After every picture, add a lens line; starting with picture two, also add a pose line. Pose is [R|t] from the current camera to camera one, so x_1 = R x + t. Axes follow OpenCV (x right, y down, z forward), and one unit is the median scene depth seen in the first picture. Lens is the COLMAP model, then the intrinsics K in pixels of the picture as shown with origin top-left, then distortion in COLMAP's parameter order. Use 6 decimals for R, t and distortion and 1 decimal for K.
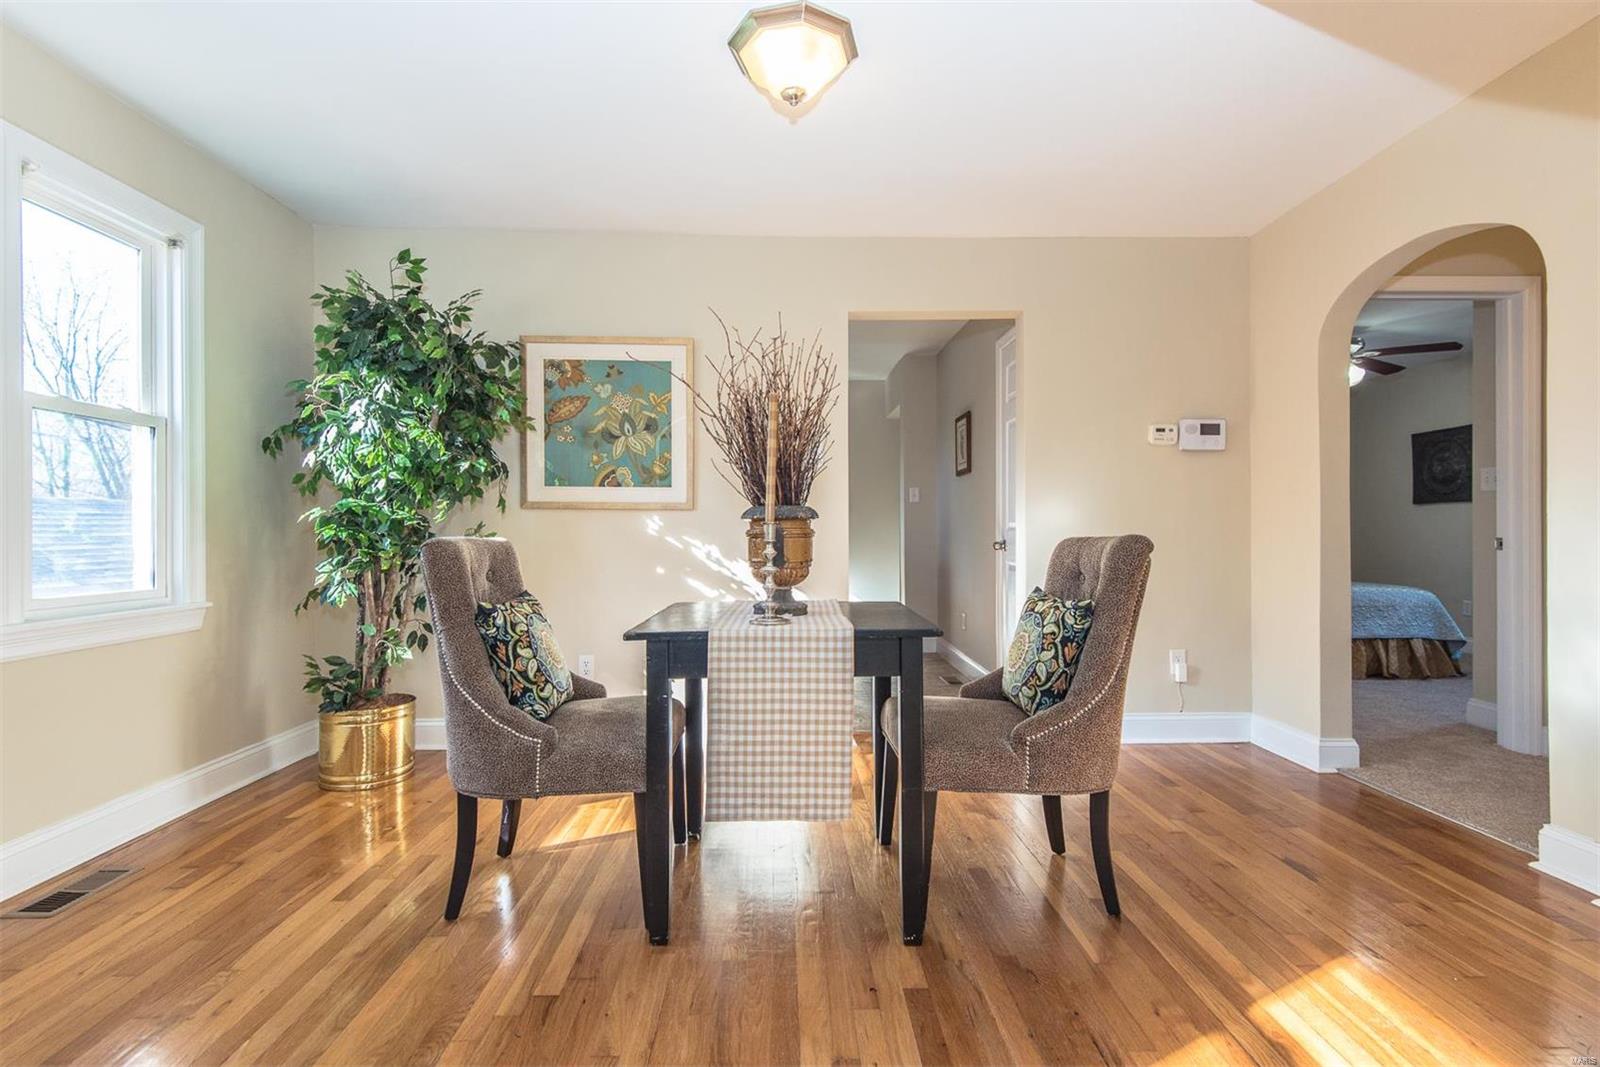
lens RADIAL K [[771.0, 0, 798.2], [0, 771.0, 535.8], [0, 0, 1]] dist [0.018843, -0.000139]
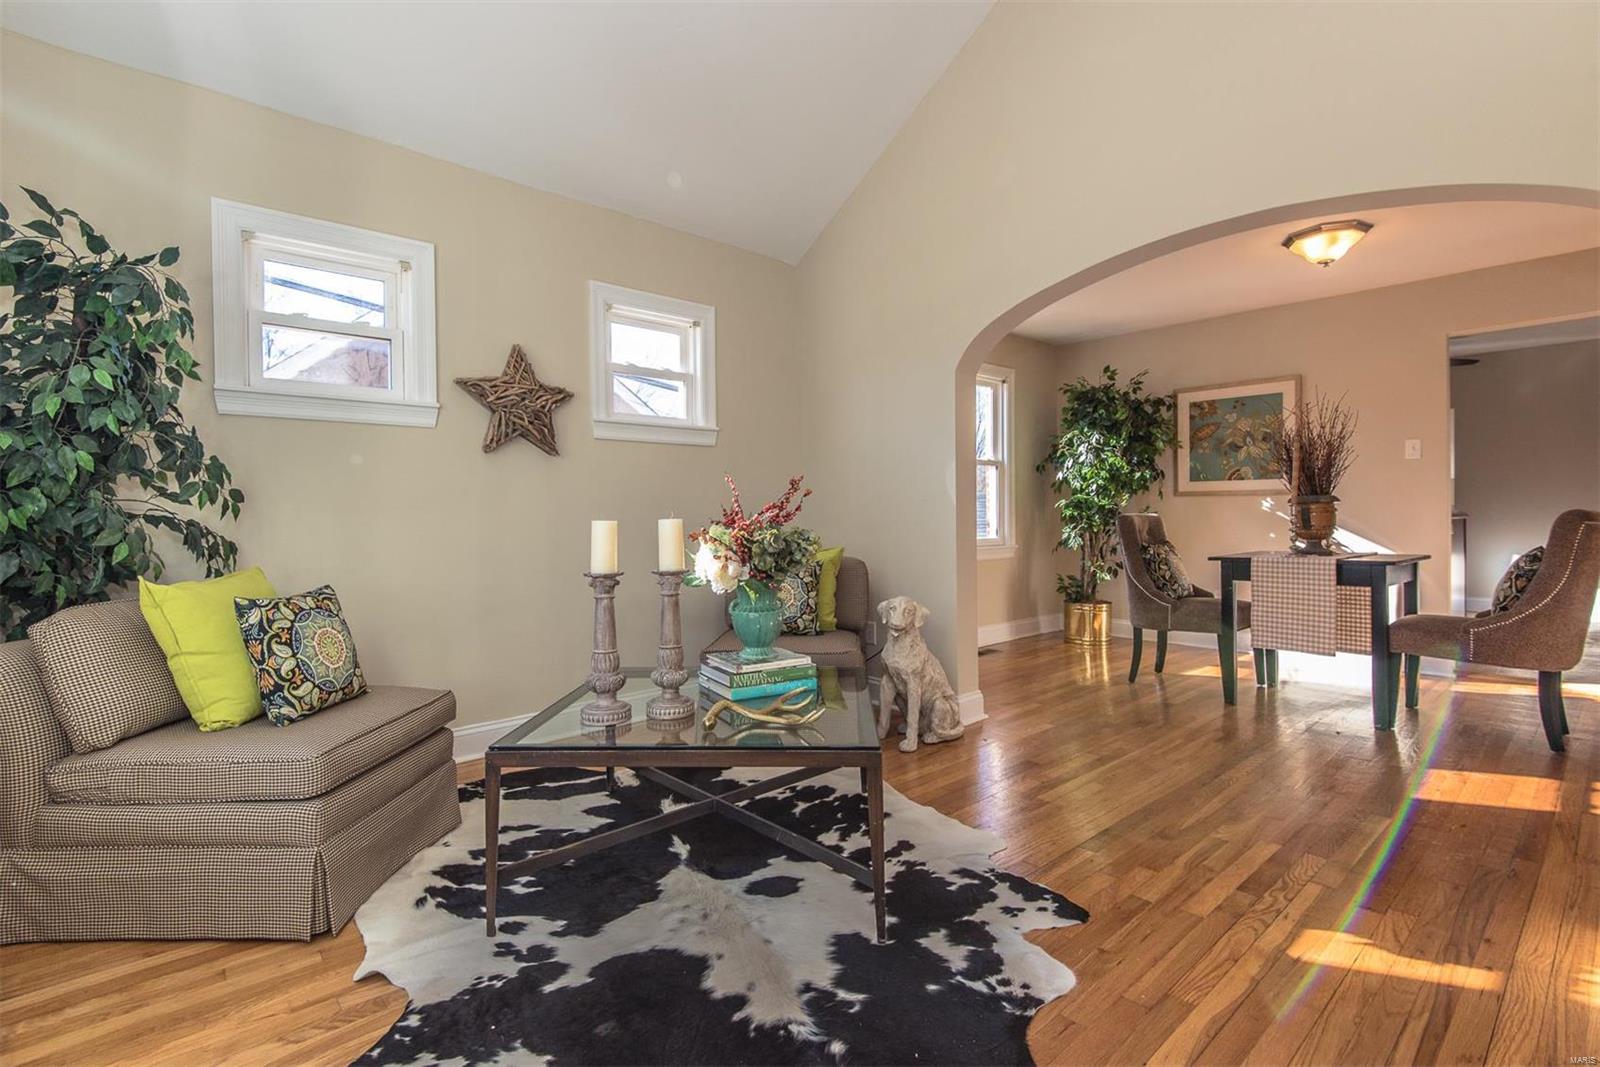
lens RADIAL K [[733.9, 0, 789.8], [0, 733.9, 522.3], [0, 0, 1]] dist [0.019007, -0.007987]
pose [[0.652155, 0.001359, -0.758085, 0.349770], [0.007895, 0.999932, 0.008583, -0.000320], [0.758045, -0.011583, 0.652100, -0.754224]]
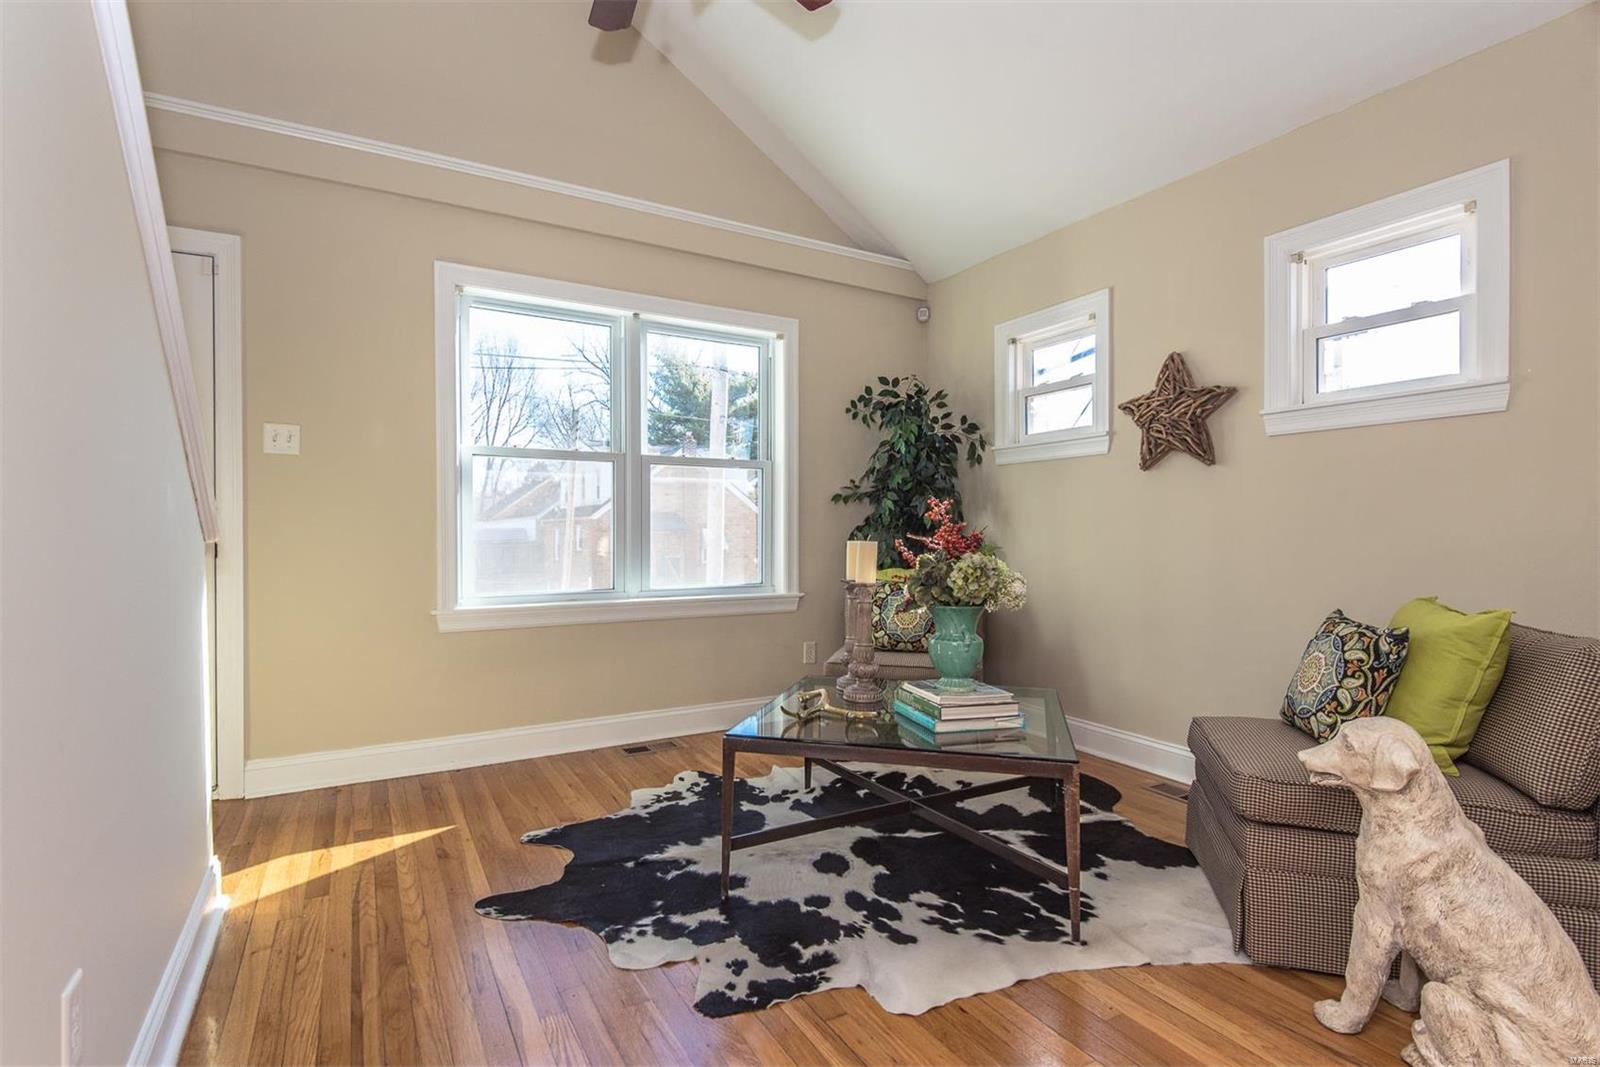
lens RADIAL K [[759.6, 0, 785.9], [0, 759.6, 534.3], [0, 0, 1]] dist [0.000374, -0.000749]
pose [[-0.874167, 0.006727, -0.485579, 0.256613], [0.003468, 0.999965, 0.007610, -0.011977], [0.485613, 0.004968, -0.874160, 0.322689]]
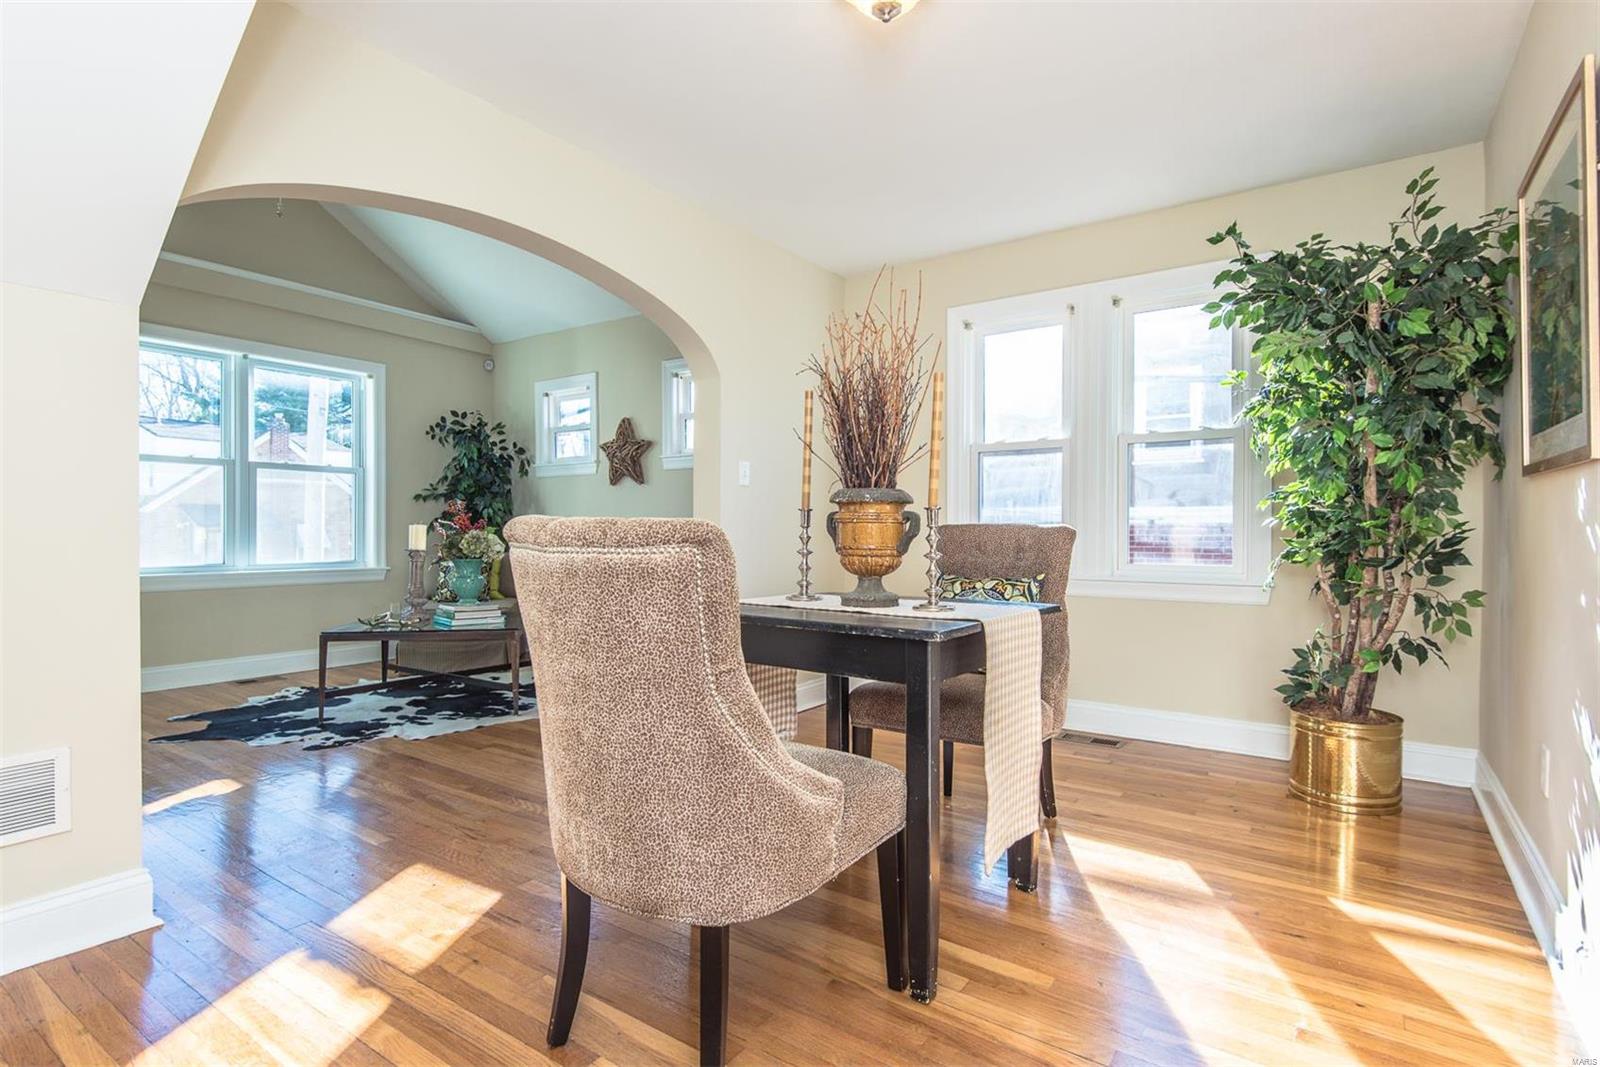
lens RADIAL K [[759.6, 0, 767.1], [0, 759.6, 538.2], [0, 0, 1]] dist [0.000374, -0.000749]
pose [[-0.580059, 0.009605, -0.814518, 0.552777], [-0.003461, 0.999892, 0.014256, 0.005832], [0.814567, 0.011088, -0.579963, 0.994591]]
